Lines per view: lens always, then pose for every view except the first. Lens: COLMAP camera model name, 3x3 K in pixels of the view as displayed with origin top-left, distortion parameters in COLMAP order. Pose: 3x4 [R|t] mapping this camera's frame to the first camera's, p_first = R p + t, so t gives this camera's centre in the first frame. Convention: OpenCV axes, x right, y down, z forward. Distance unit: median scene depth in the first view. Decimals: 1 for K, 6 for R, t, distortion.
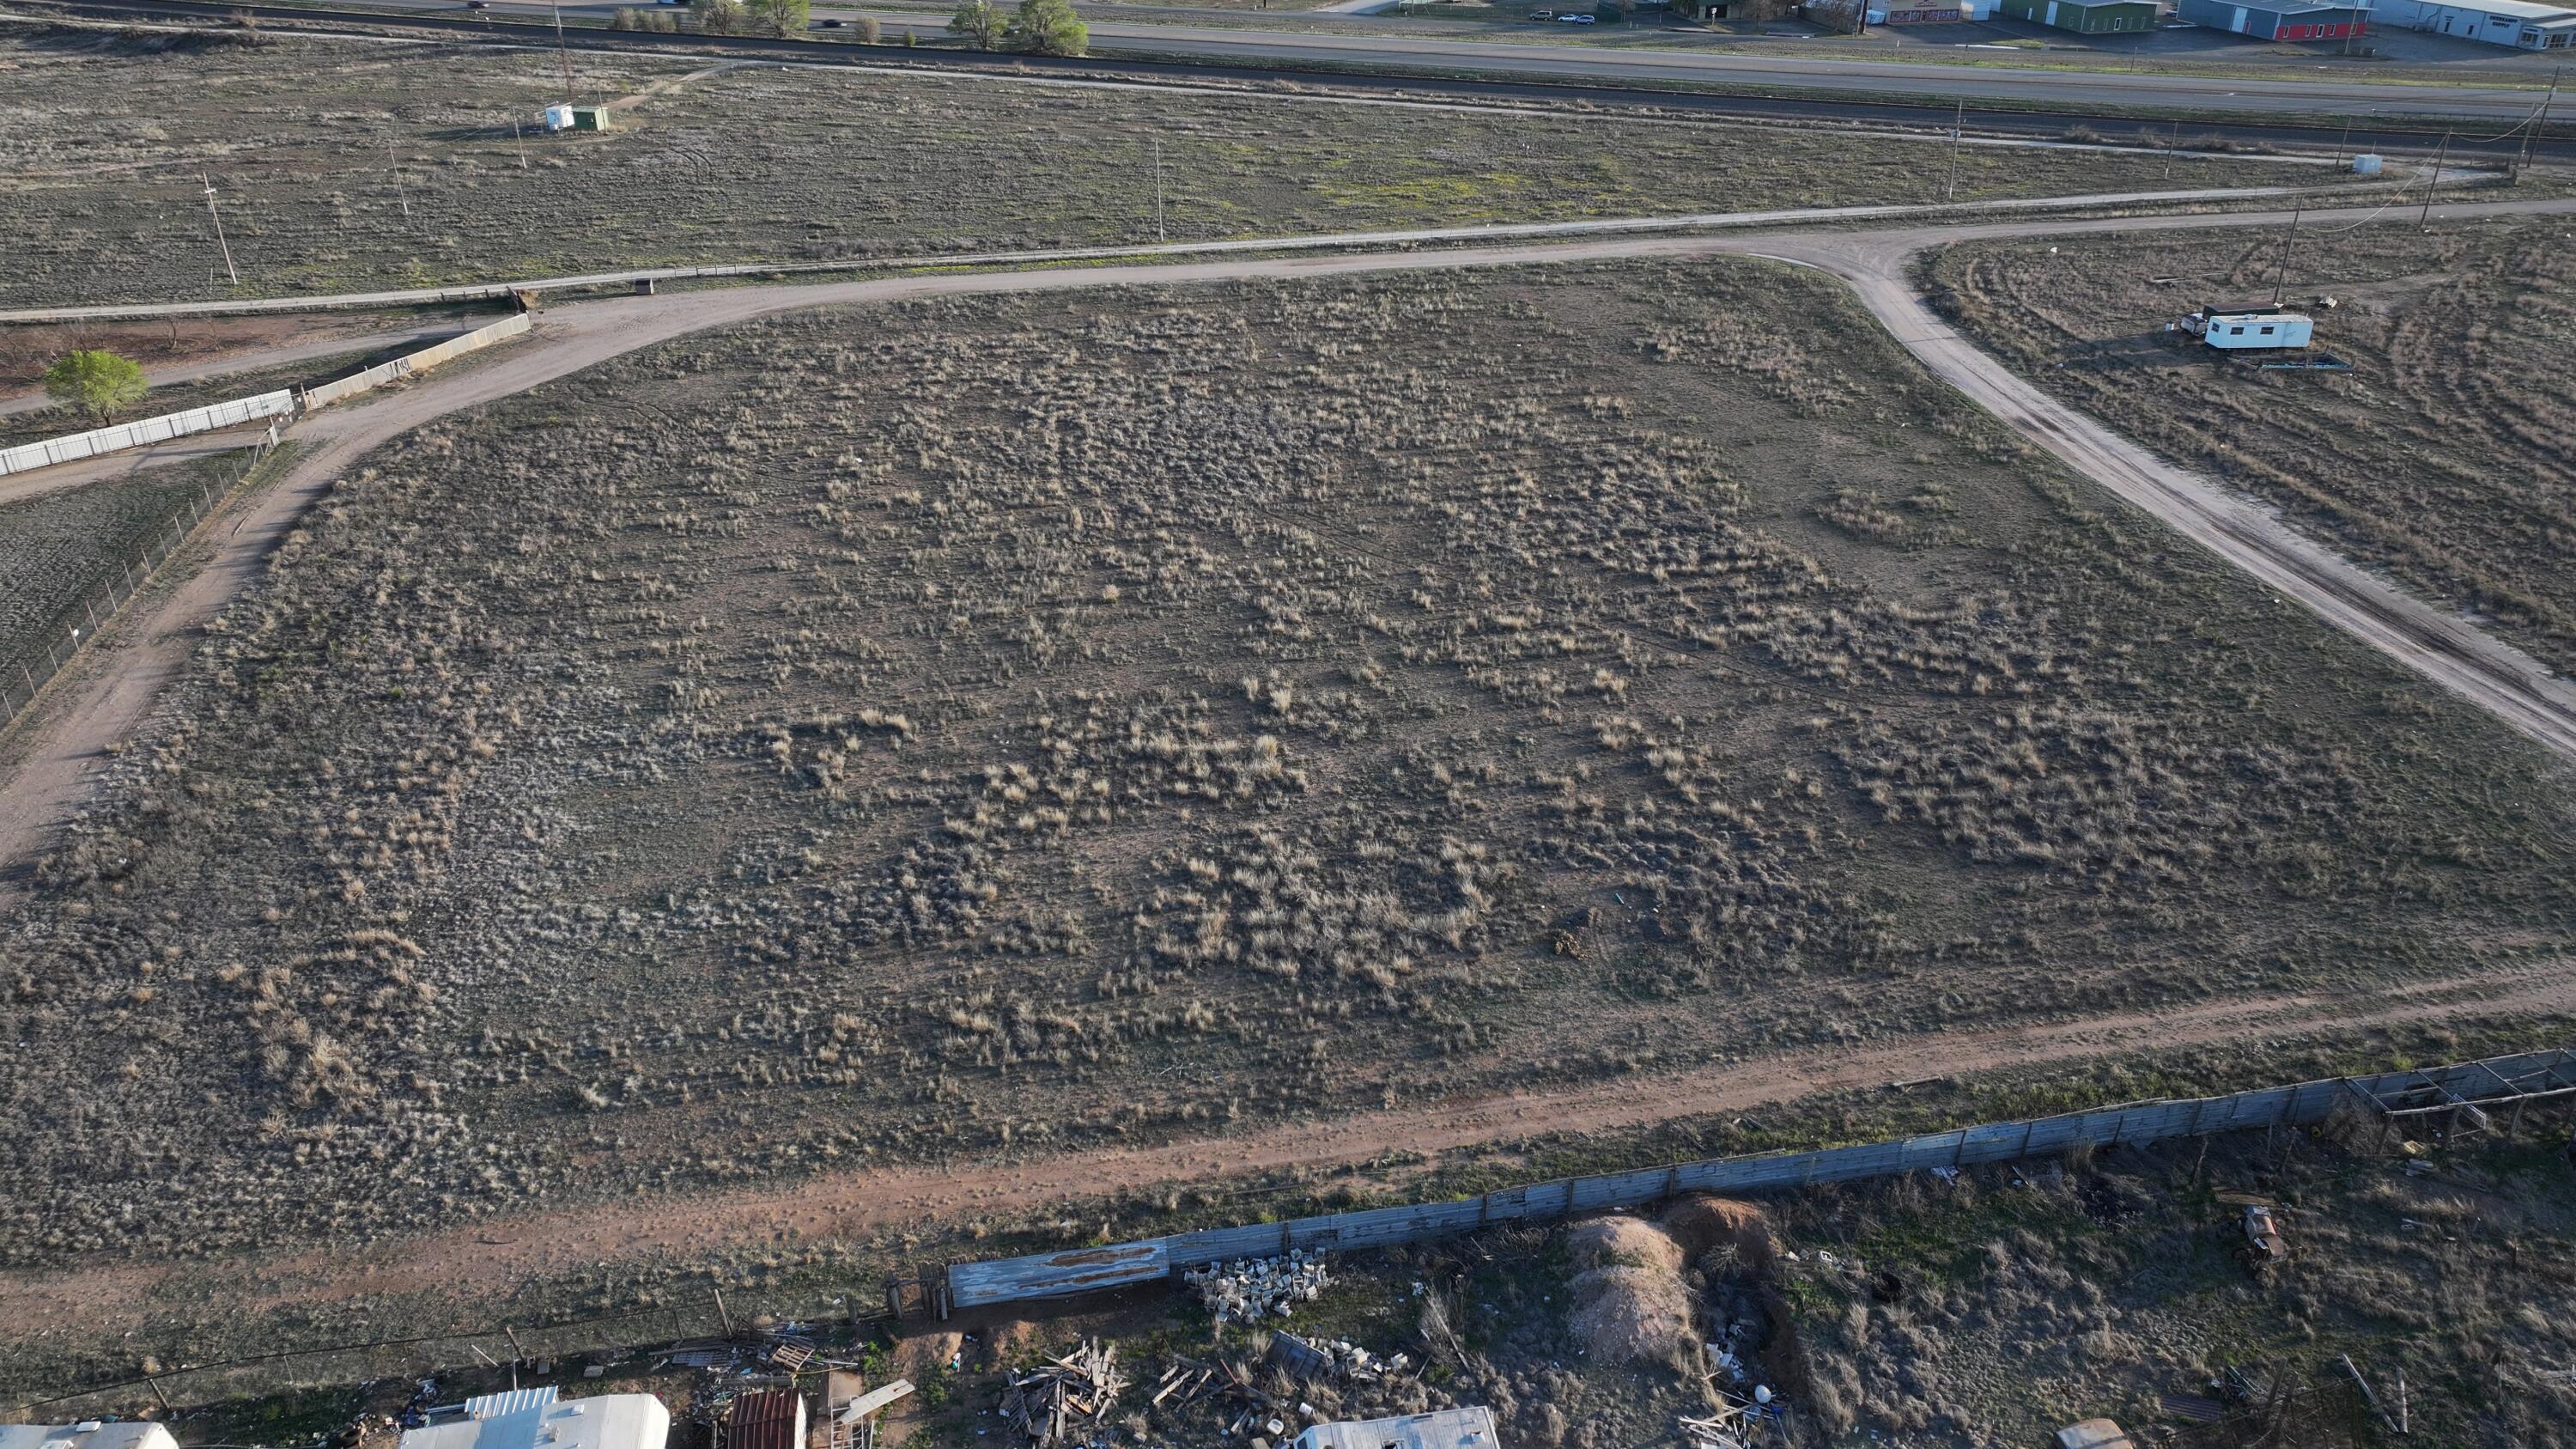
lens RADIAL K [[1792.3, 0, 1294.8], [0, 1792.3, 729.5], [0, 0, 1]] dist [0.000610, 0.016666]
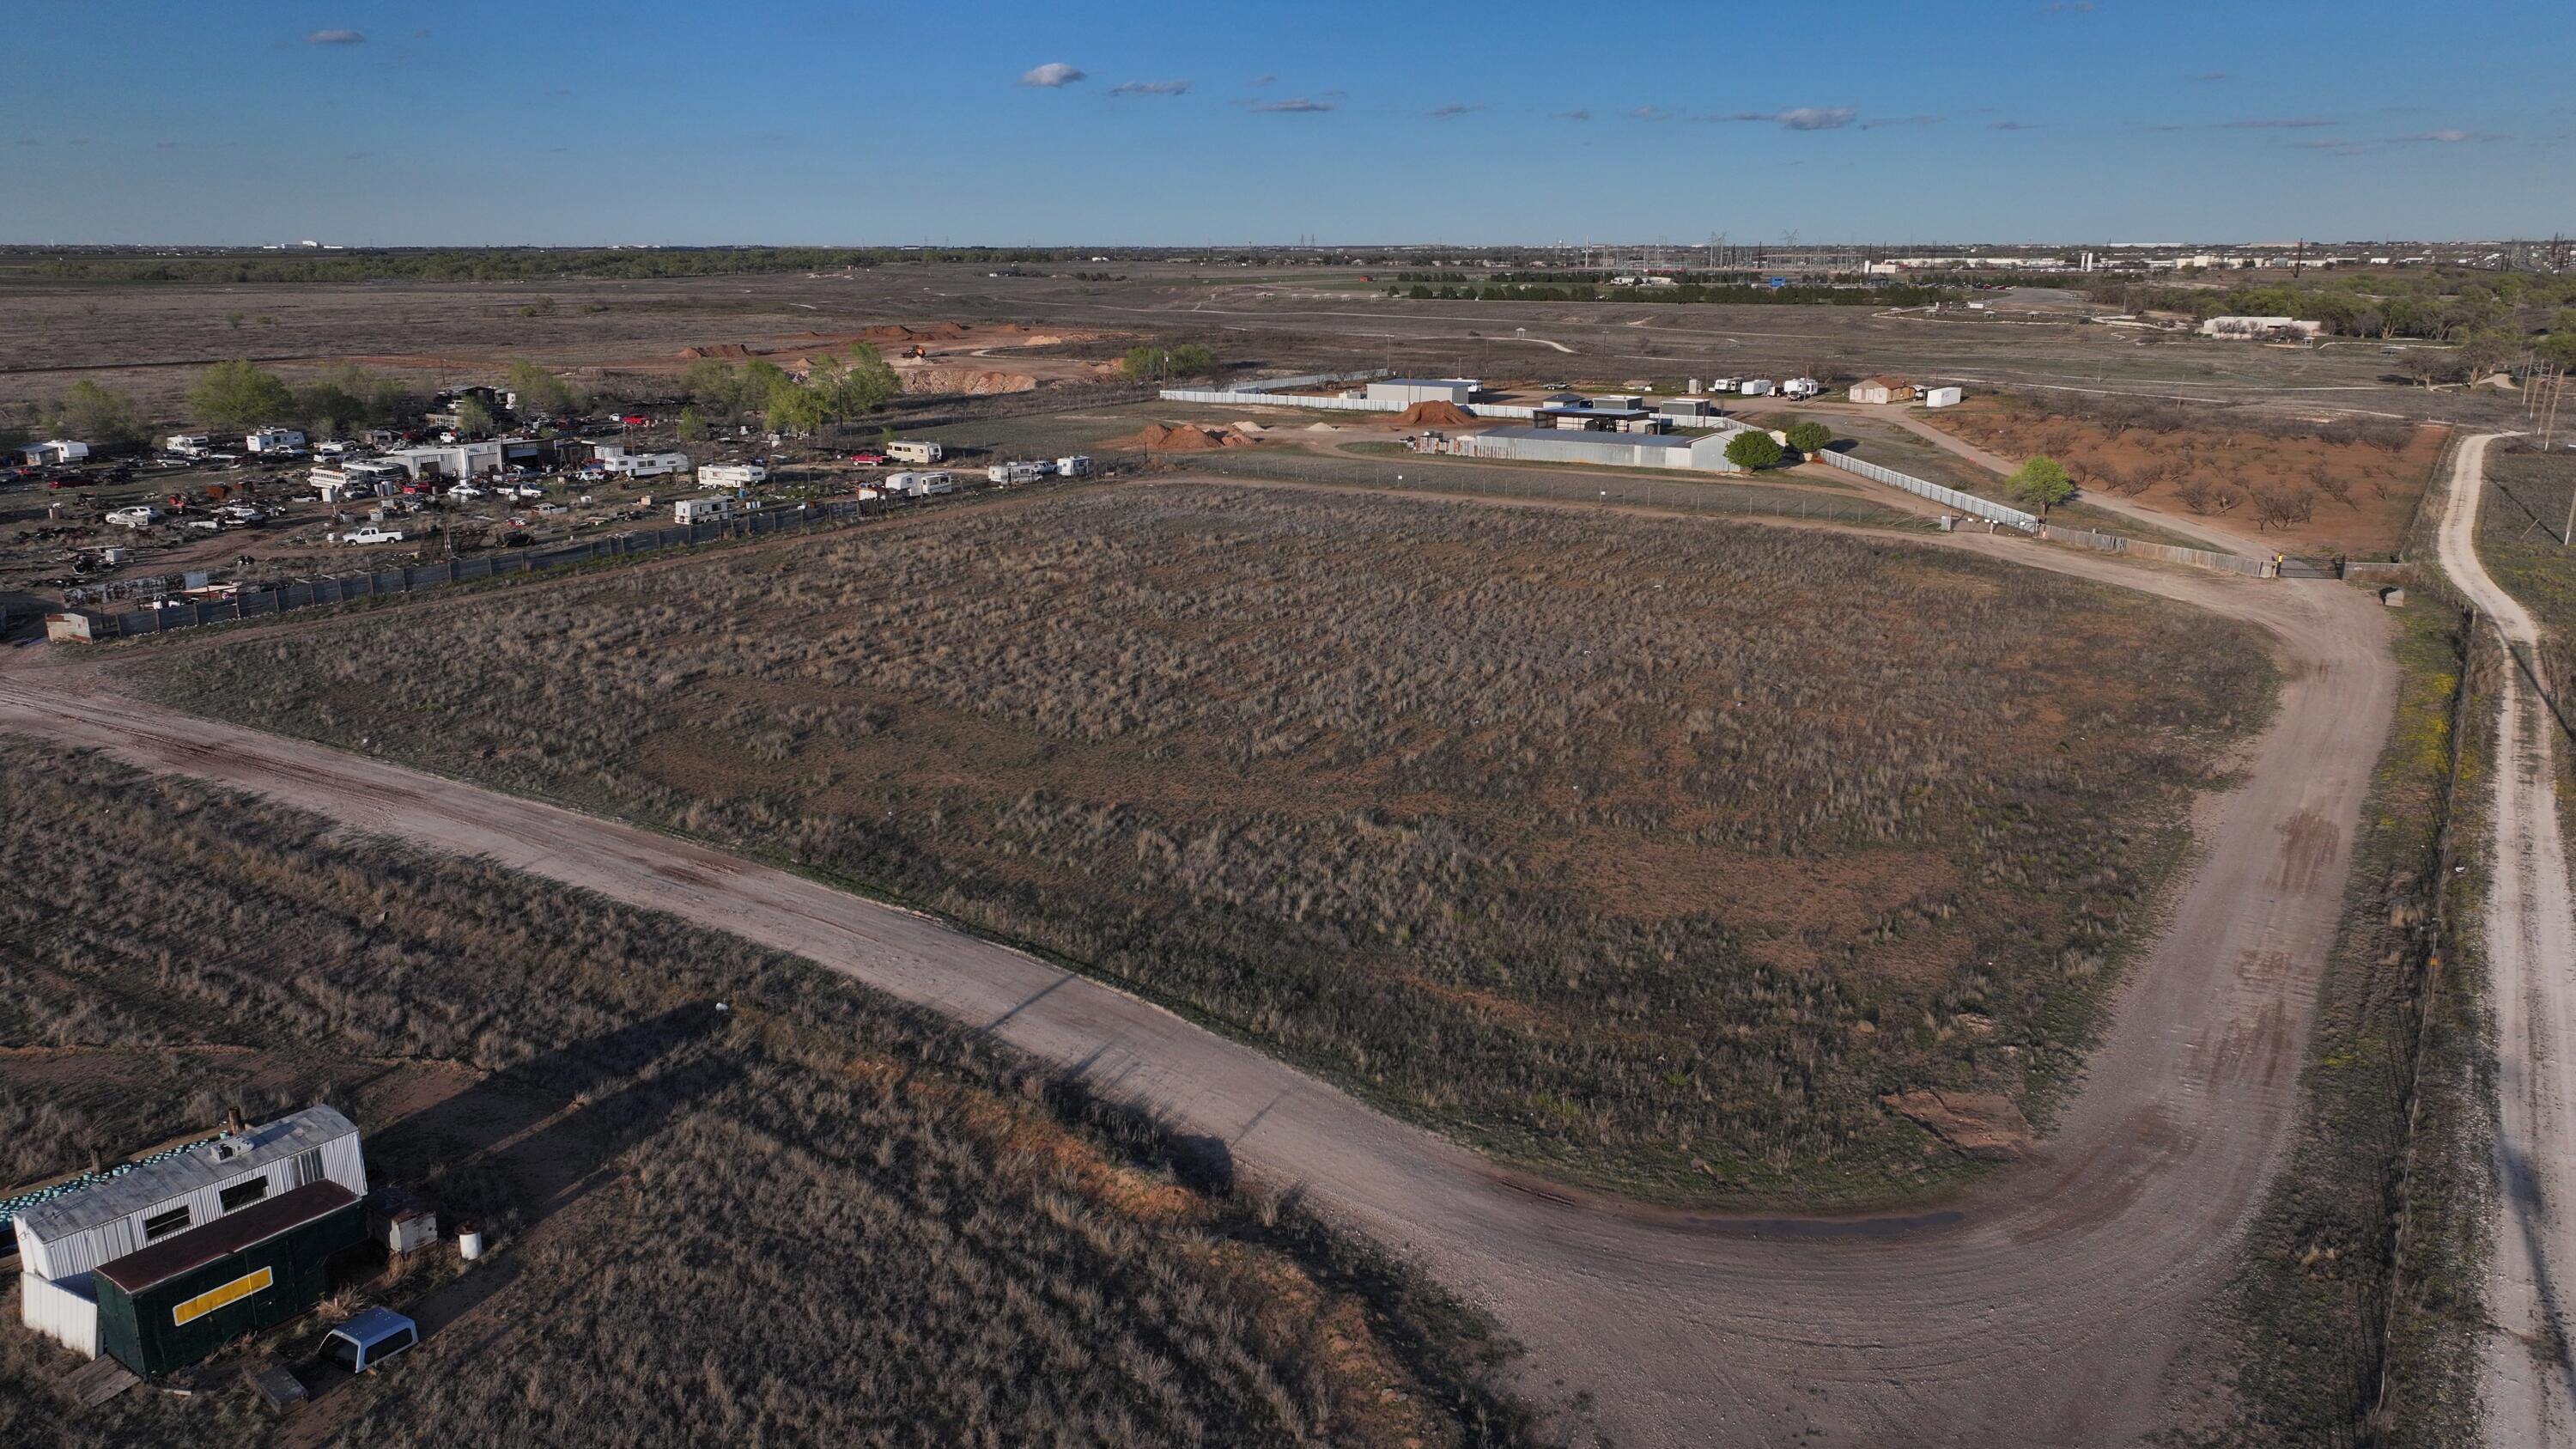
lens RADIAL K [[1792.3, 0, 1294.8], [0, 1792.3, 729.5], [0, 0, 1]] dist [0.000610, 0.016666]
pose [[-0.687015, 0.192375, -0.700716, 0.746459], [-0.341270, 0.765928, 0.544875, -0.647736], [0.641518, 0.613471, -0.460552, 1.493992]]
